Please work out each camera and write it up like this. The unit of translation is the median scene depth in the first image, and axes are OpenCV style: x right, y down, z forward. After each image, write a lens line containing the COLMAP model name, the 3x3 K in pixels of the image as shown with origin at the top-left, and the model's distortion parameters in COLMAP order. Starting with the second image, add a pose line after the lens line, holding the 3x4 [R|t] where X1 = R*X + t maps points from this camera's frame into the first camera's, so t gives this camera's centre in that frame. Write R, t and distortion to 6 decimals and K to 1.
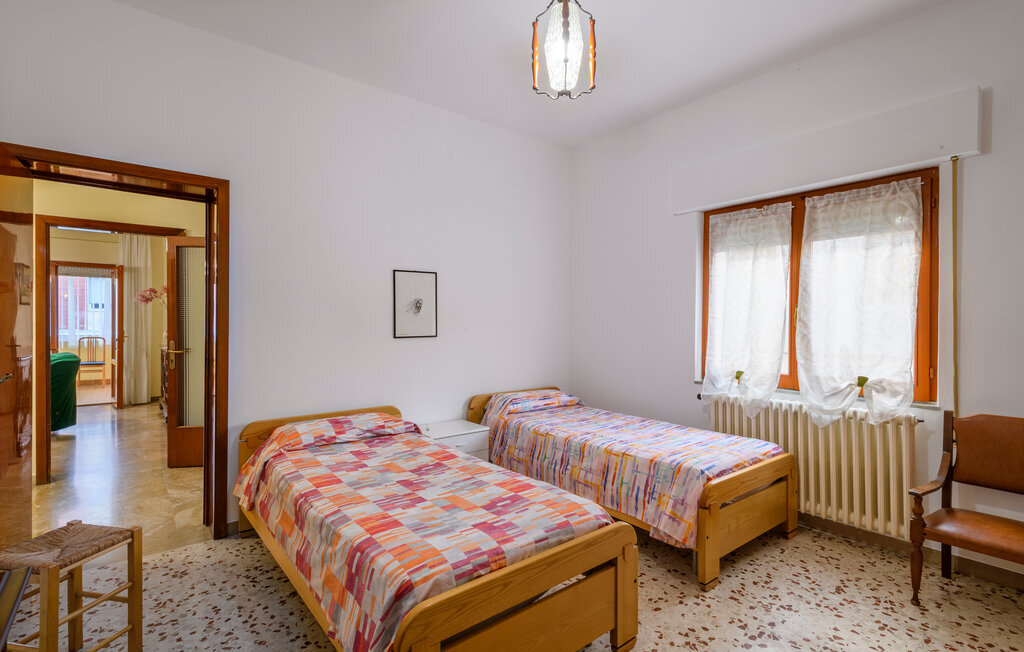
lens RADIAL K [[491.5, 0, 508.9], [0, 491.5, 325.5], [0, 0, 1]] dist [0.012273, -0.003089]
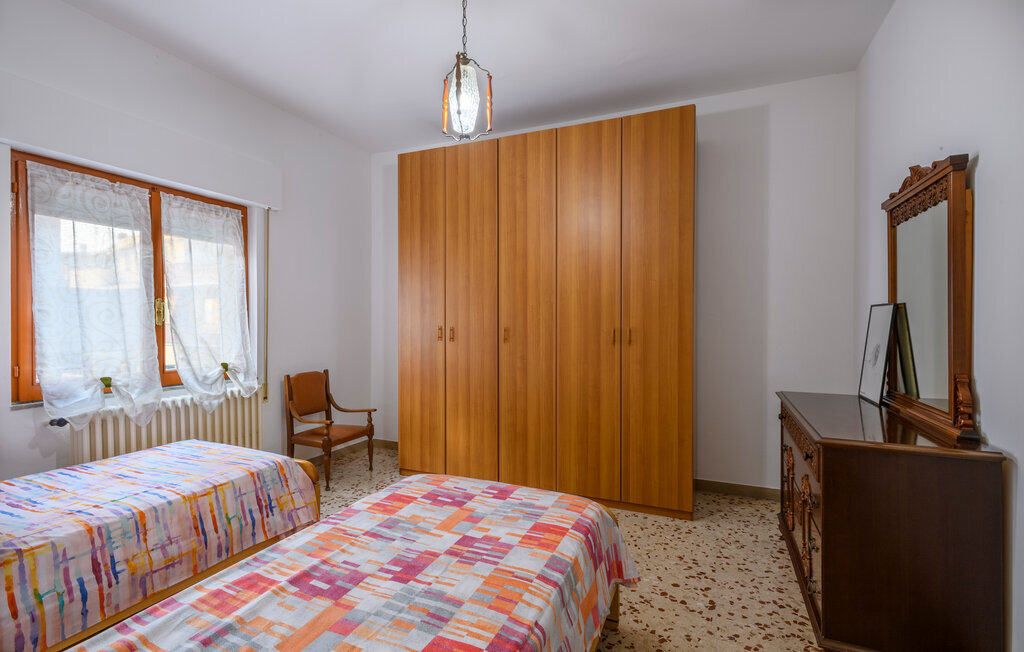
lens RADIAL K [[491.5, 0, 509.0], [0, 491.5, 323.7], [0, 0, 1]] dist [0.012273, -0.003089]
pose [[-0.491524, -0.008754, 0.870820, -0.756576], [-0.000639, 0.999953, 0.009692, -0.005418], [-0.870864, 0.004207, -0.491506, 1.104122]]
